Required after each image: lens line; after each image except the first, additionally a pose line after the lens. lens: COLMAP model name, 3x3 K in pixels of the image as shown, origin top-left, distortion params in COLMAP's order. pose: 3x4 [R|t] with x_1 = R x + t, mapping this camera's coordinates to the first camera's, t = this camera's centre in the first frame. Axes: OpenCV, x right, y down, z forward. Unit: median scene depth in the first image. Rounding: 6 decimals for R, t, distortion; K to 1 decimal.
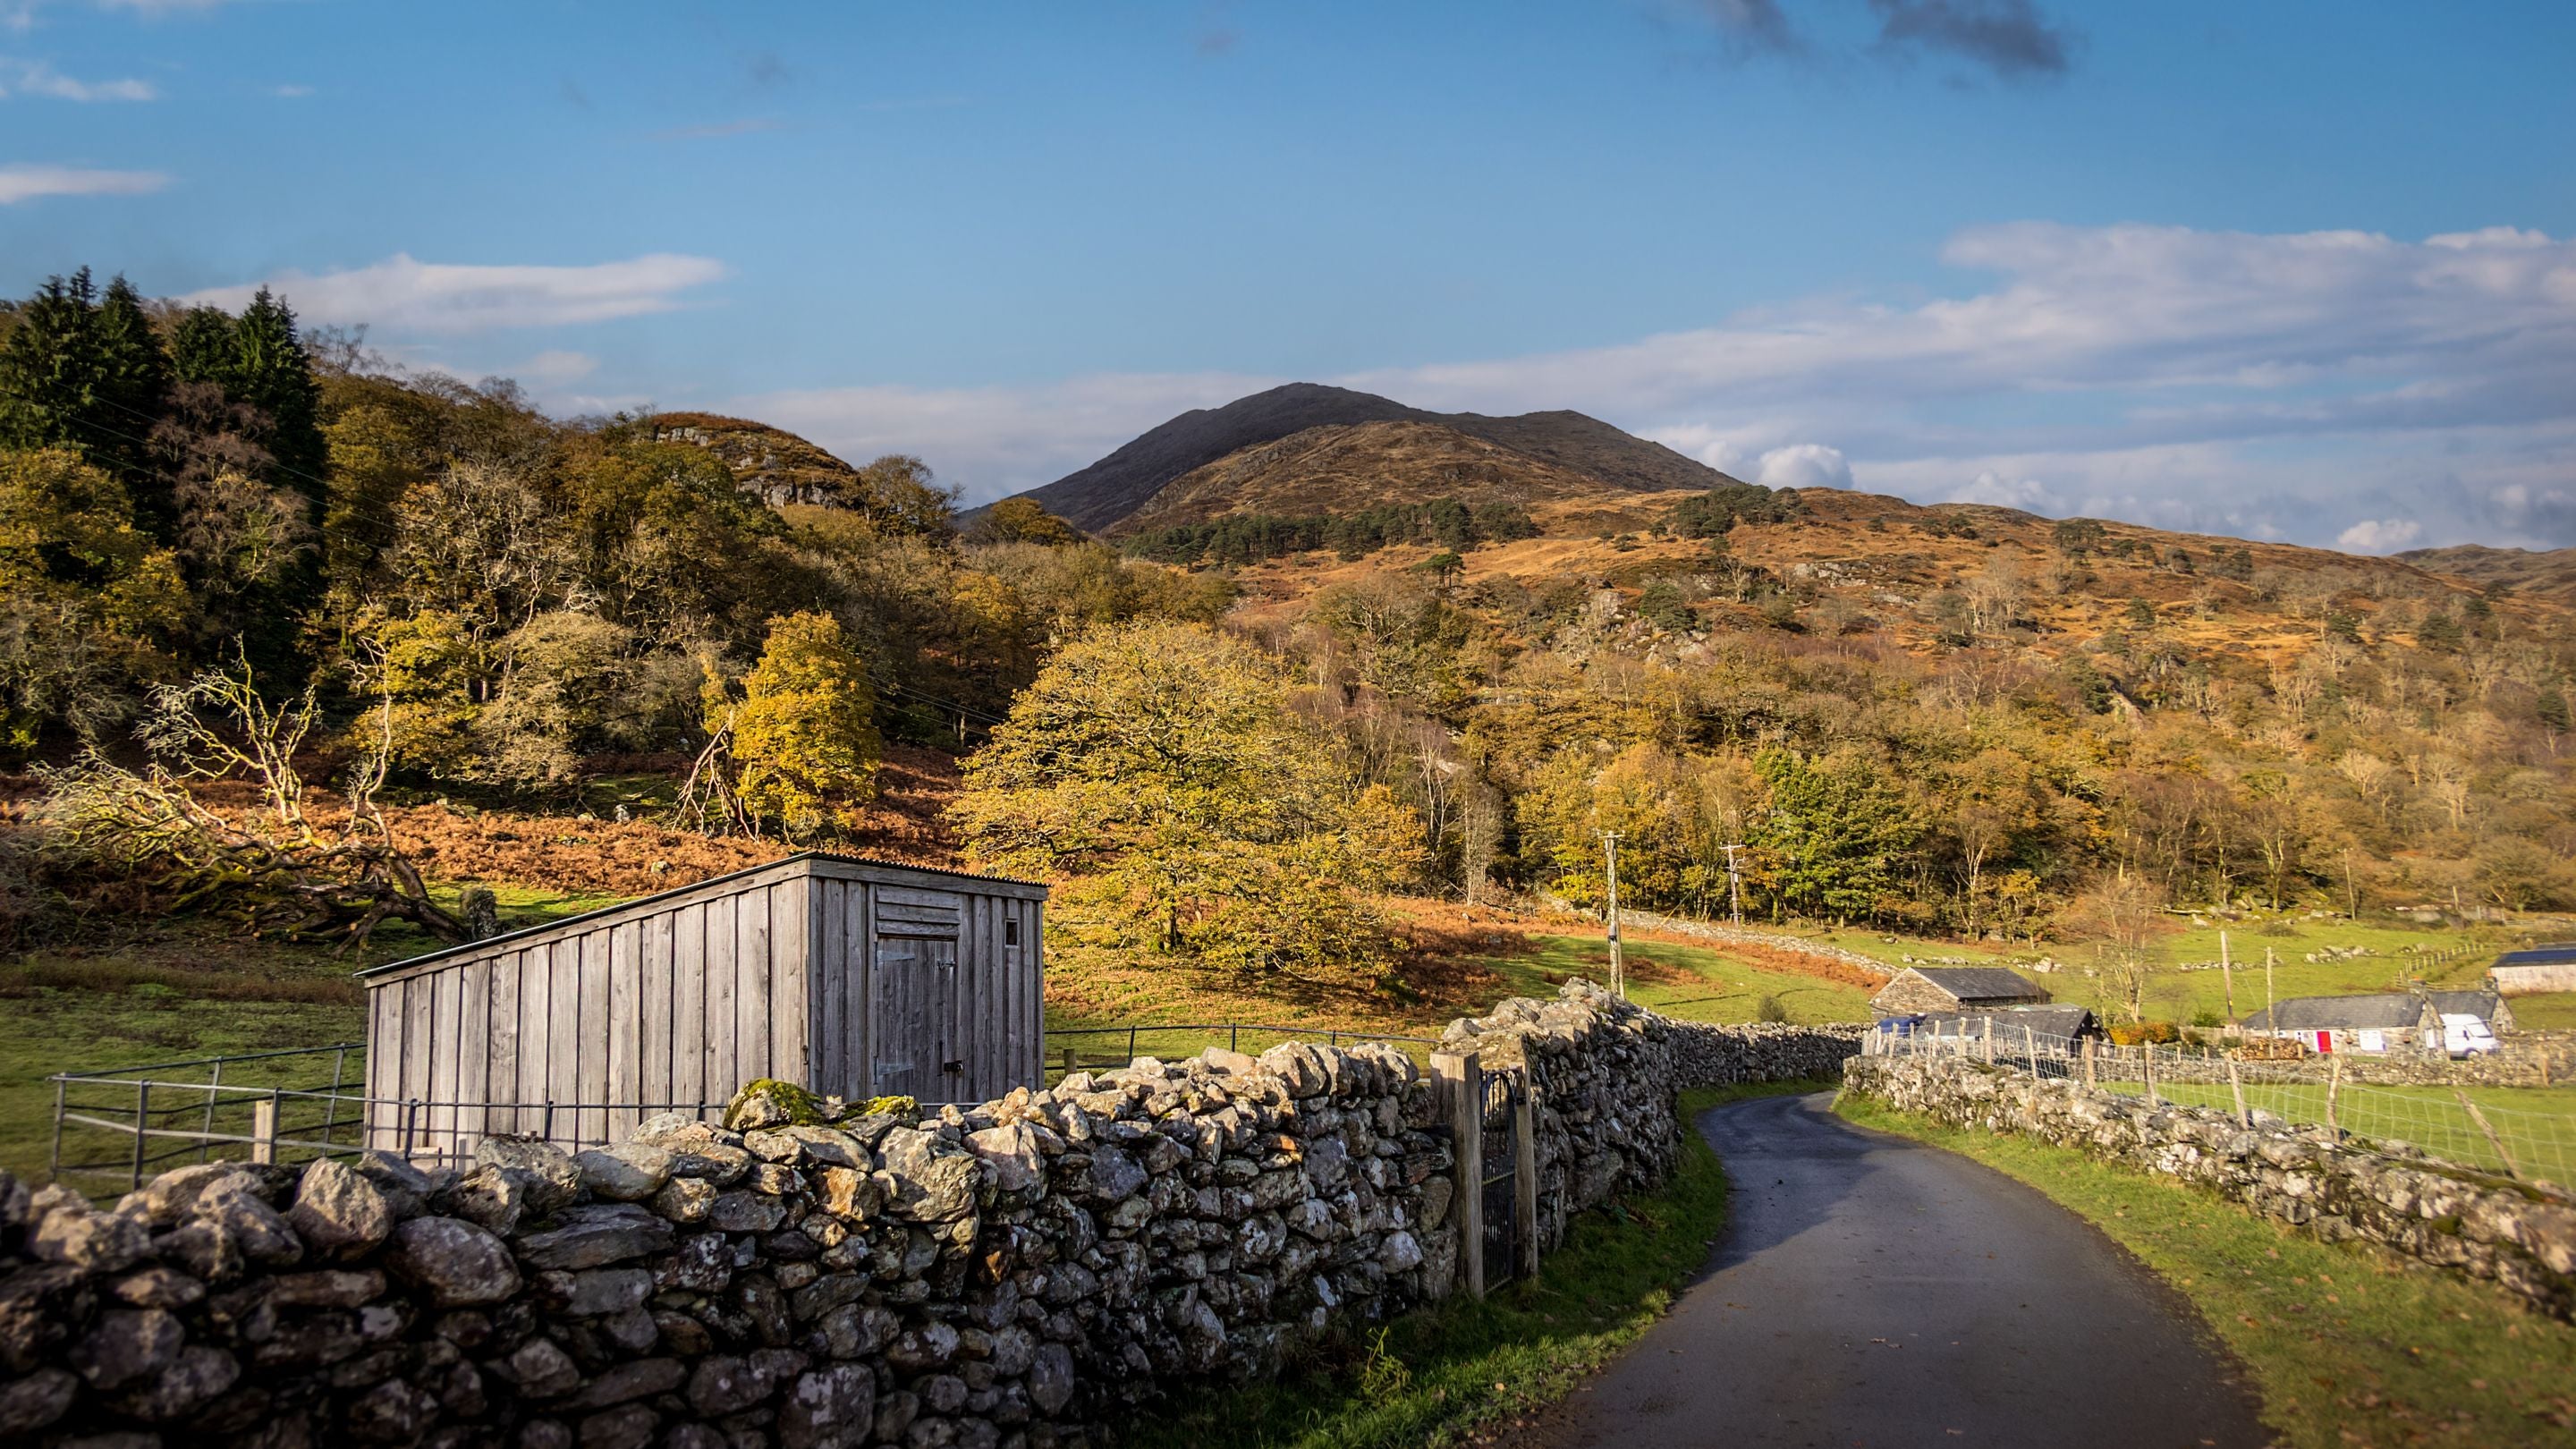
lens RADIAL K [[1704.2, 0, 1235.2], [0, 1704.2, 722.6], [0, 0, 1]] dist [-0.046338, 0.041458]
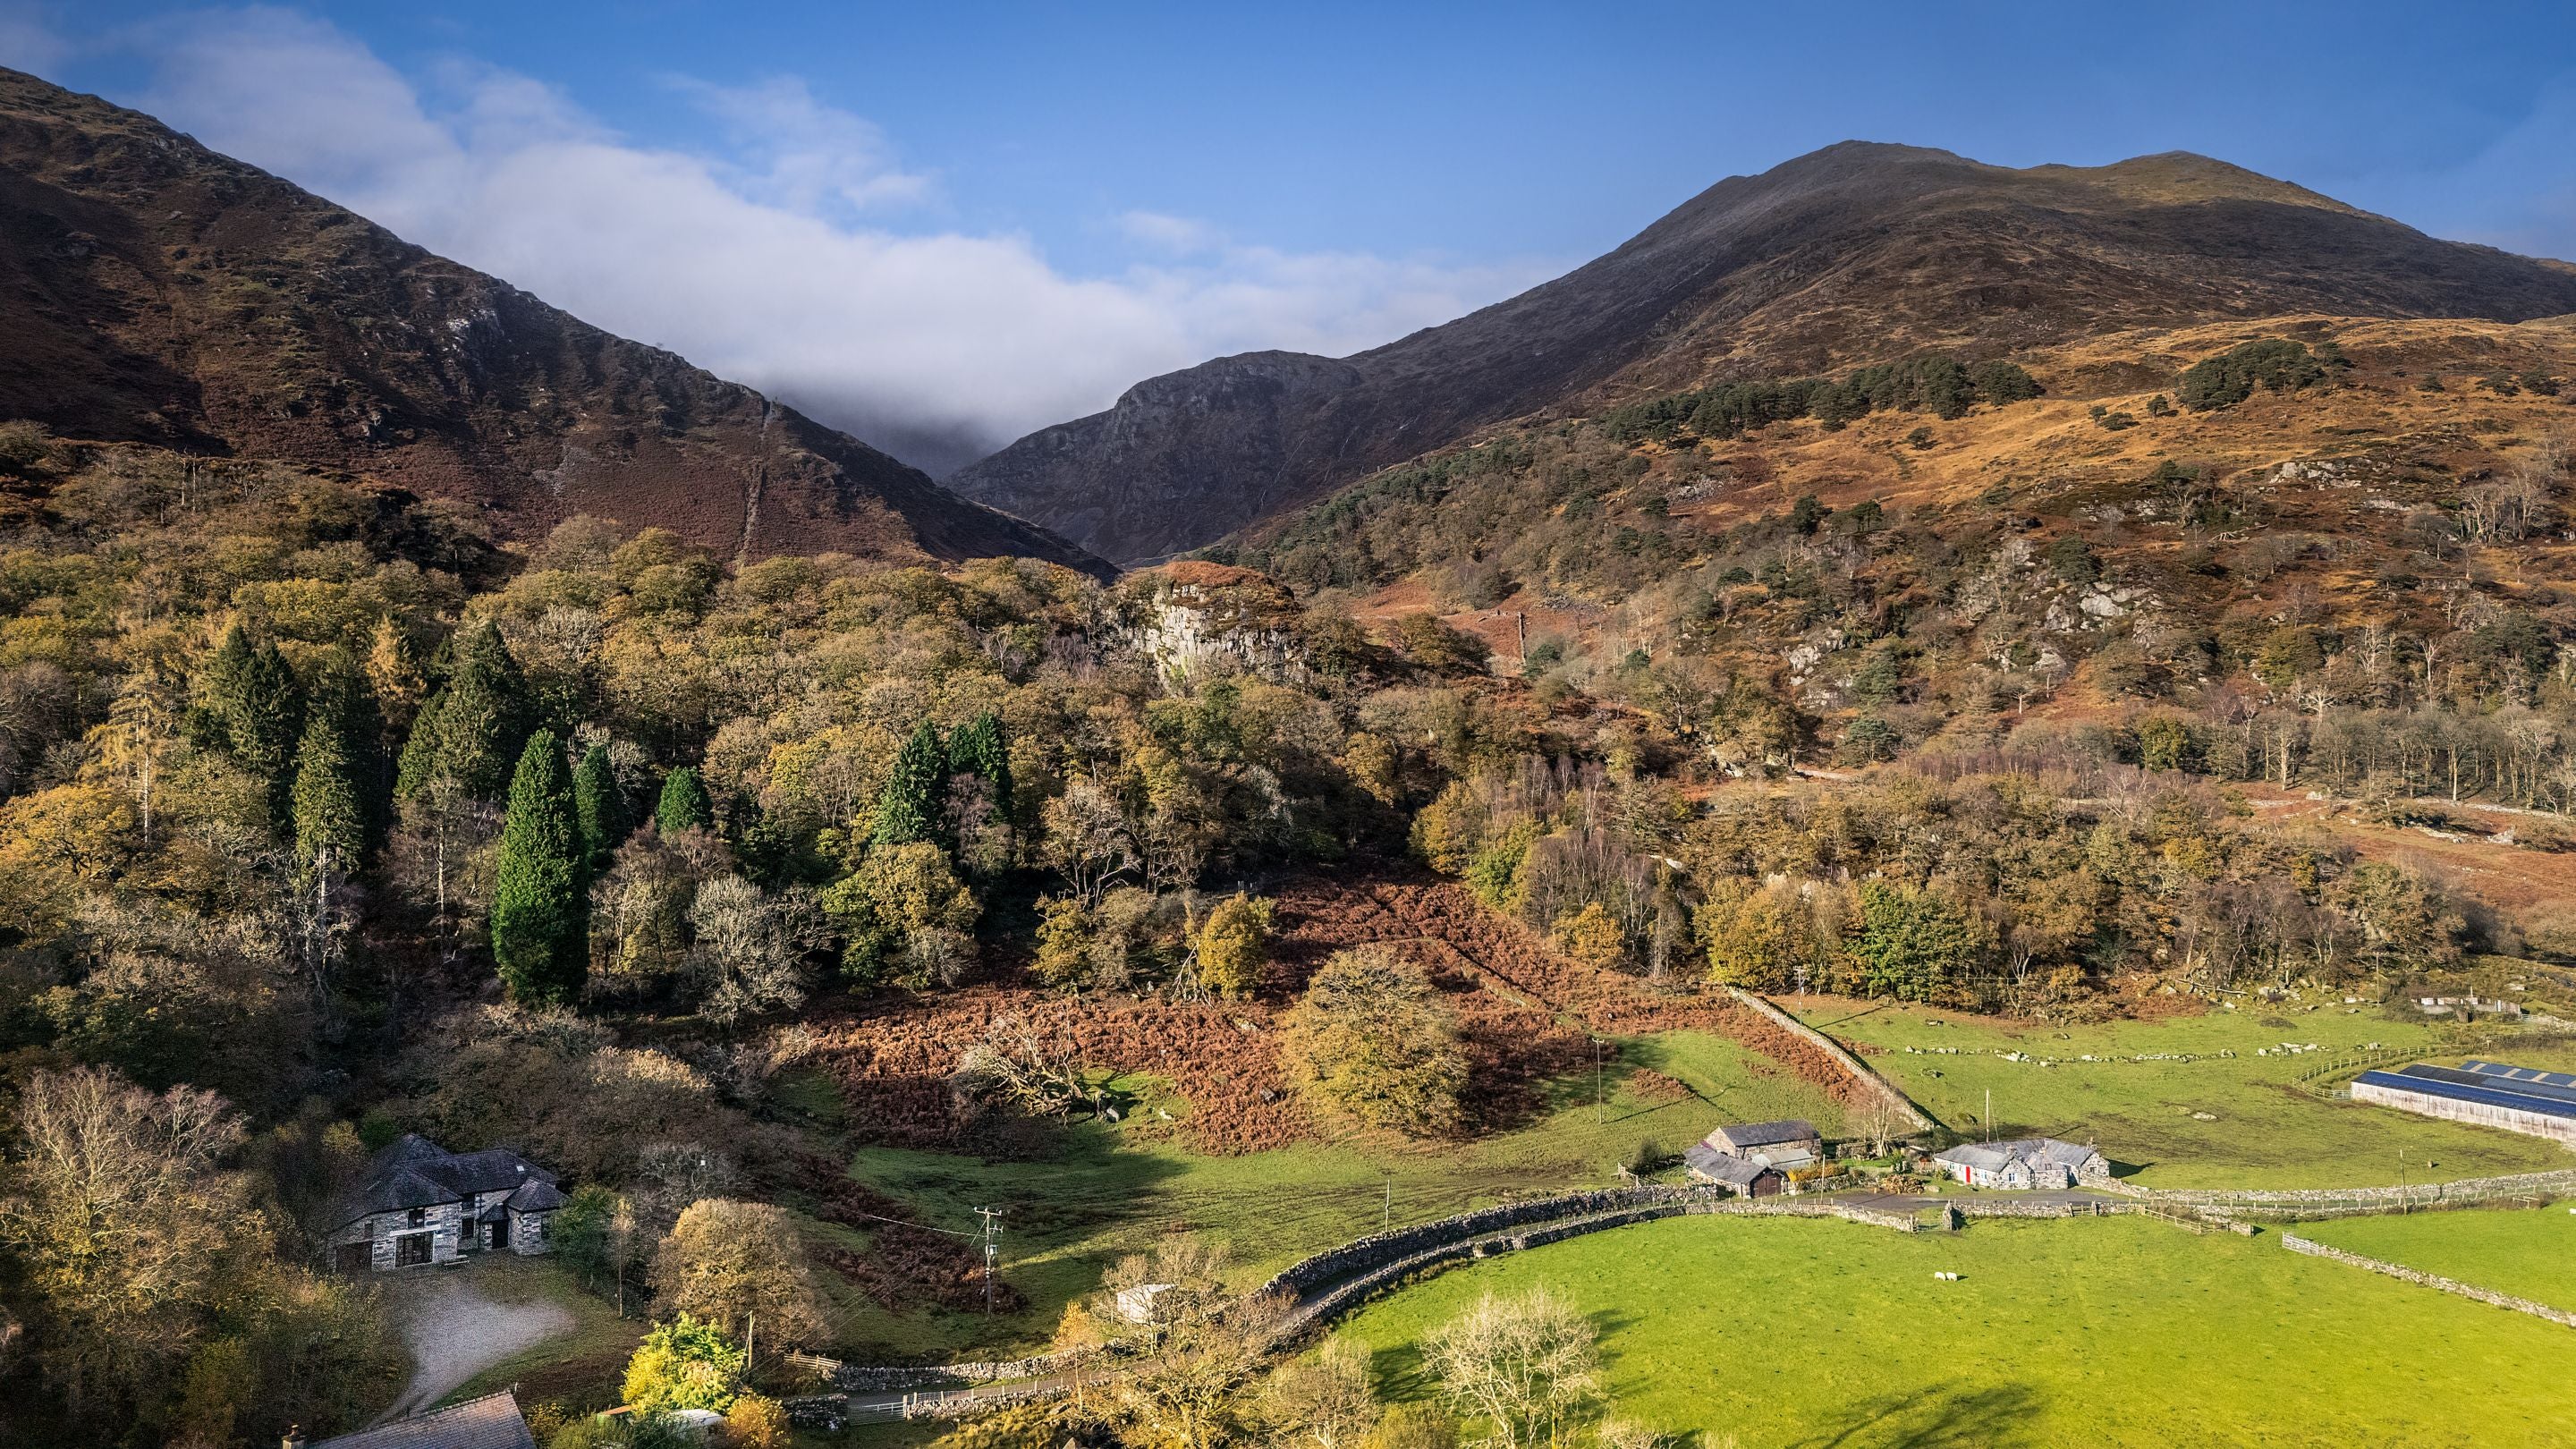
lens RADIAL K [[1704.2, 0, 1235.2], [0, 1704.2, 722.6], [0, 0, 1]] dist [-0.046338, 0.041458]
pose [[0.954818, 0.025944, -0.296056, 0.065435], [0.009211, 0.993120, 0.116734, -0.092370], [0.297048, -0.114187, 0.948010, -0.172581]]
